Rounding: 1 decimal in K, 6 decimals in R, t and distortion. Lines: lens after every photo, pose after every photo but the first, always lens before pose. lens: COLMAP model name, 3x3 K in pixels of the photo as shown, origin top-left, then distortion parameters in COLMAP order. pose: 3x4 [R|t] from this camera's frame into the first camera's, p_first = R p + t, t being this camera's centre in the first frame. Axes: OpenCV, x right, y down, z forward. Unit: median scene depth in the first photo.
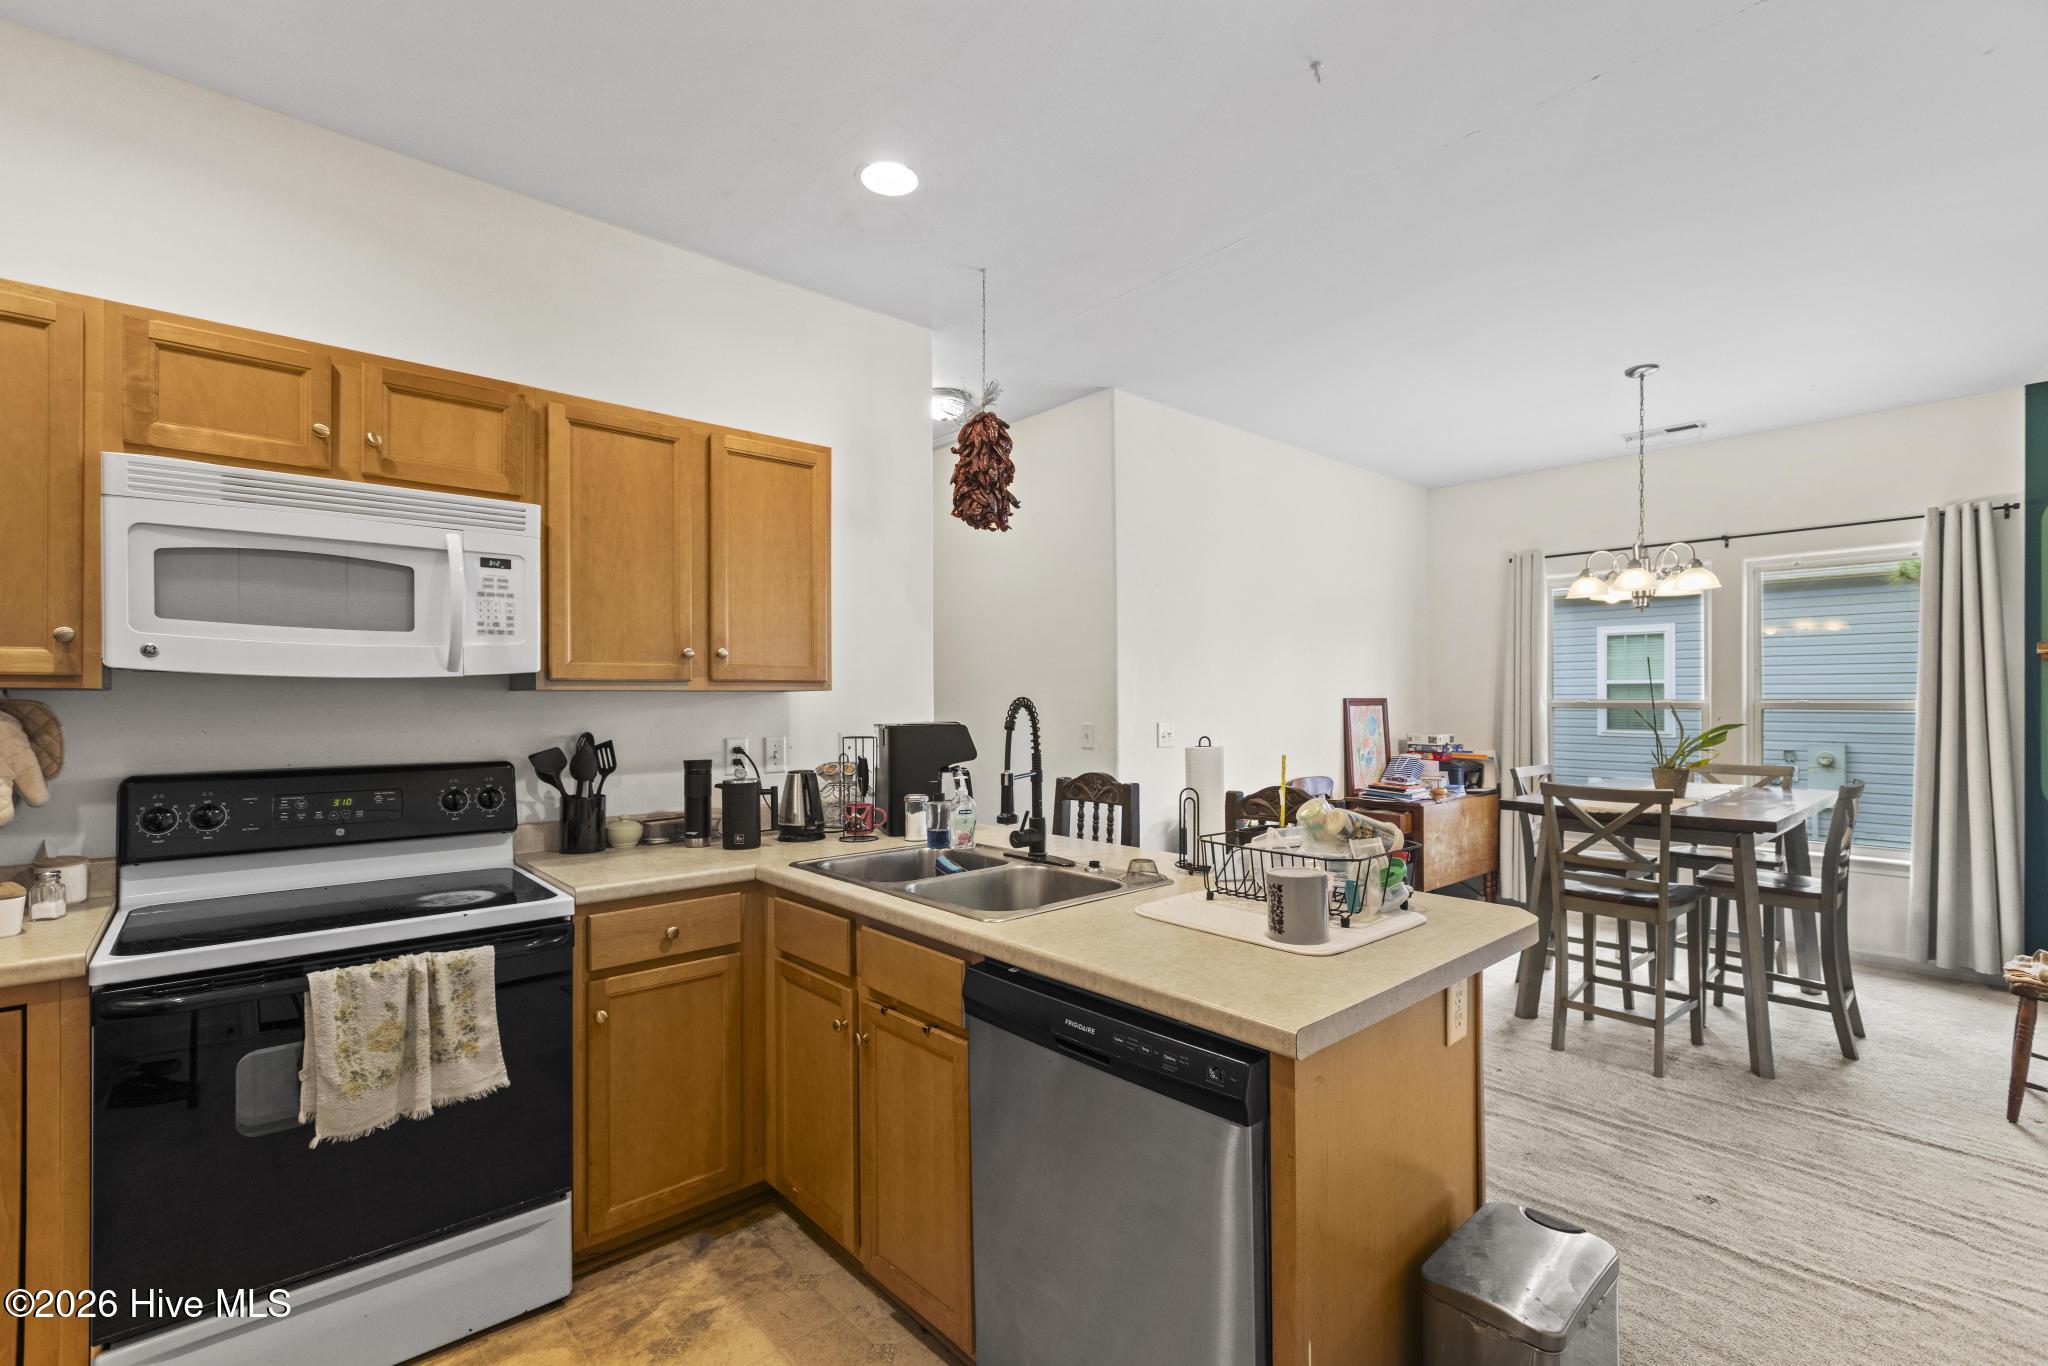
lens RADIAL K [[909.3, 0, 1008.7], [0, 909.3, 694.1], [0, 0, 1]] dist [0.002540, -0.000706]
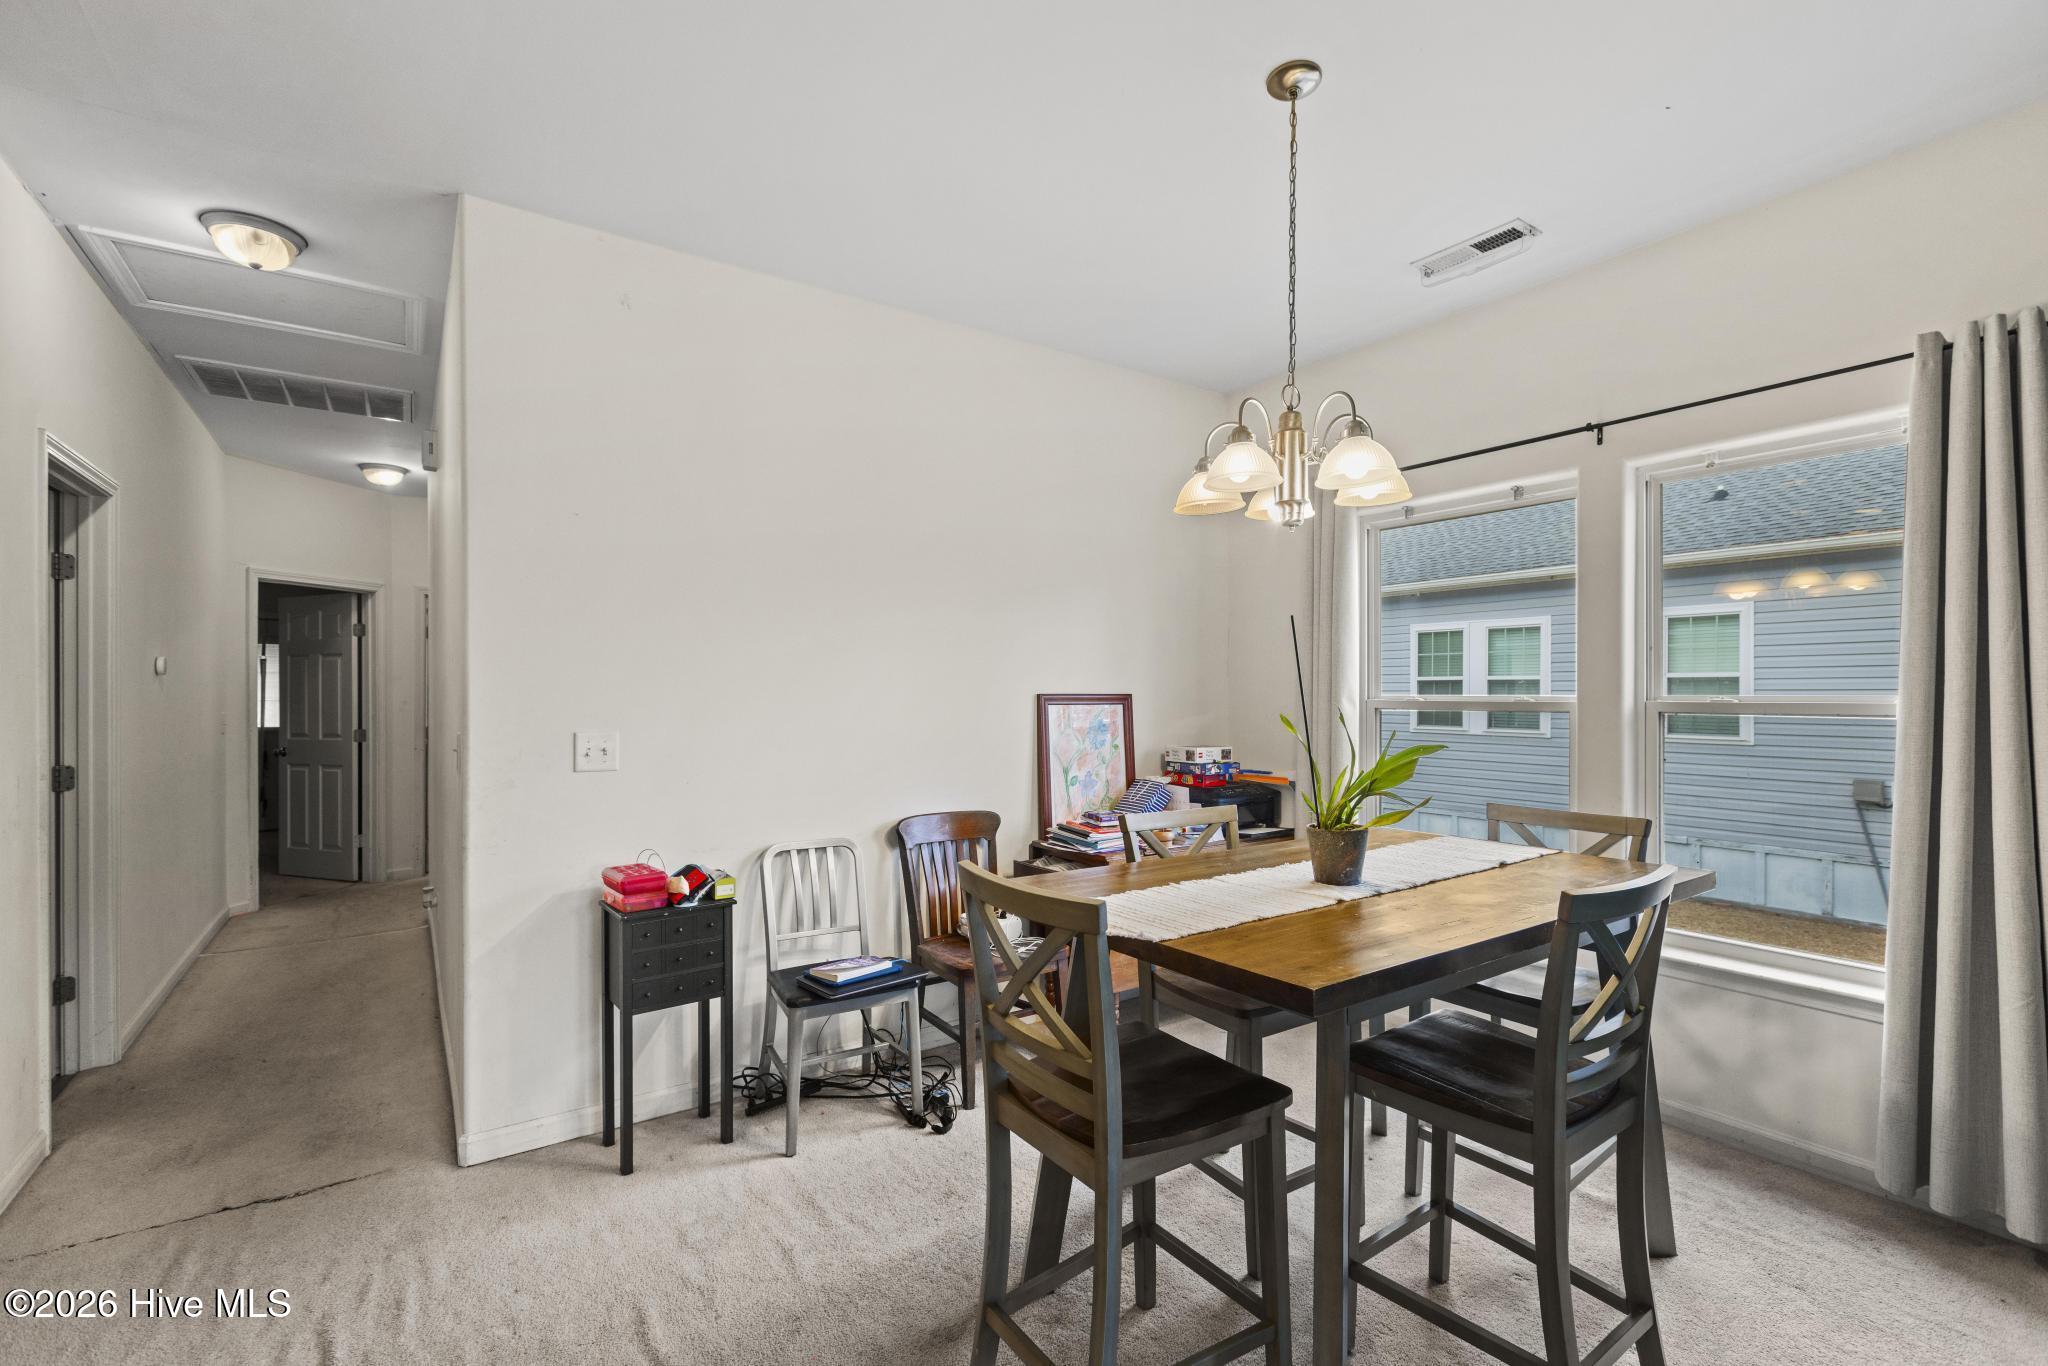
lens RADIAL K [[909.3, 0, 1044.2], [0, 909.3, 690.8], [0, 0, 1]] dist [0.002540, -0.000706]
pose [[0.994572, 0.001153, -0.104047, 0.607274], [-0.001204, 0.999999, -0.000431, 0.003625], [0.104047, 0.000554, 0.994572, 0.454599]]
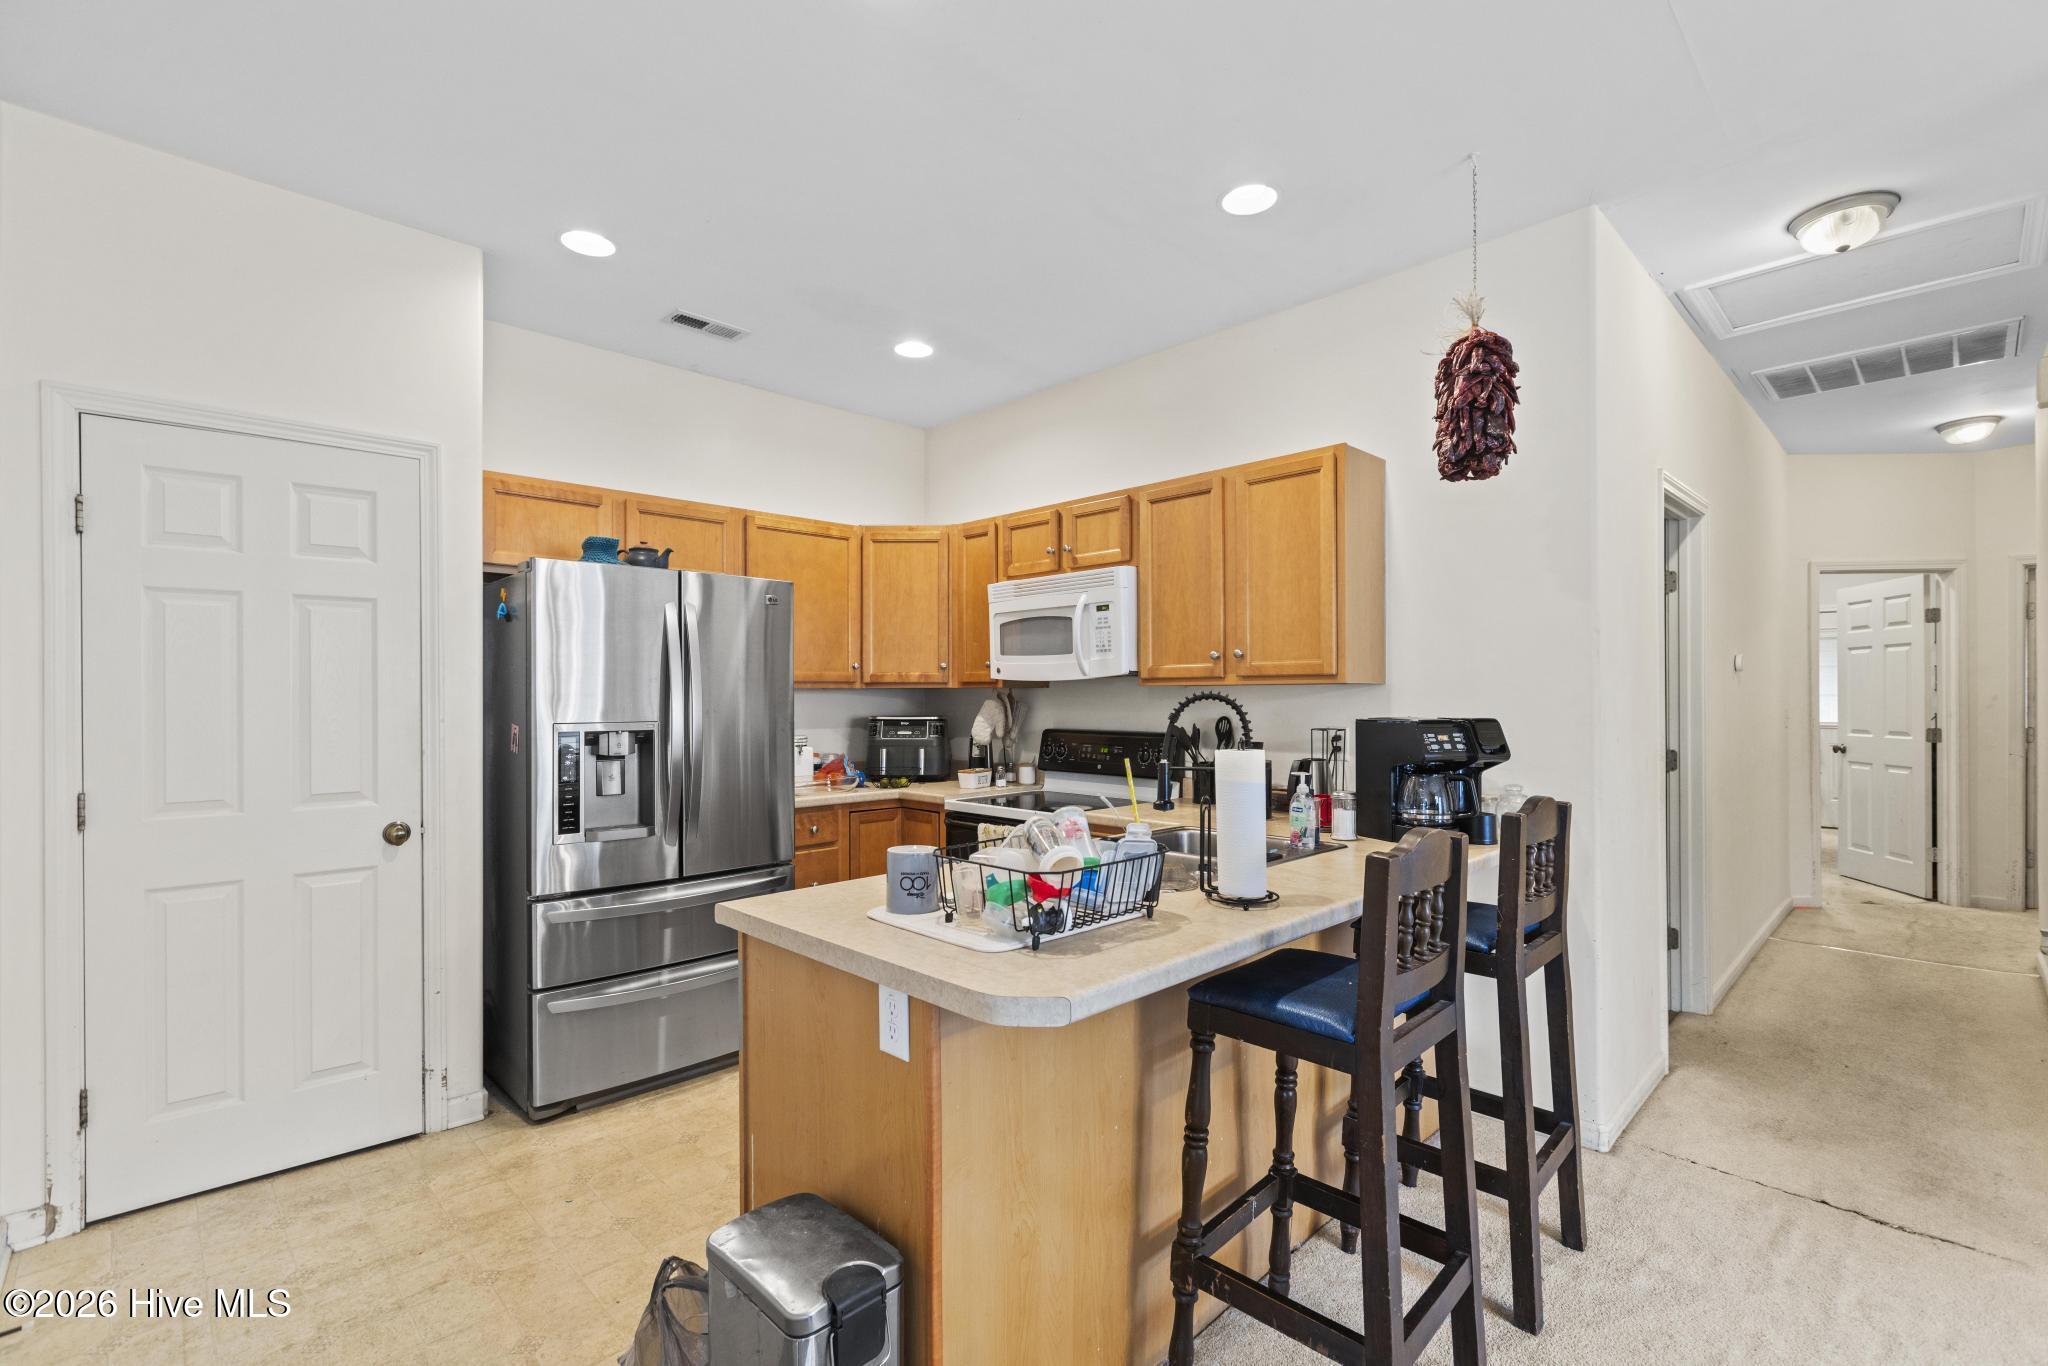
lens RADIAL K [[909.3, 0, 1019.2], [0, 909.3, 688.0], [0, 0, 1]] dist [0.002540, -0.000706]
pose [[0.050445, -0.003585, -0.998720, 0.129483], [0.008275, 0.999961, -0.003172, 0.000184], [0.998693, -0.008105, 0.050472, 0.096325]]
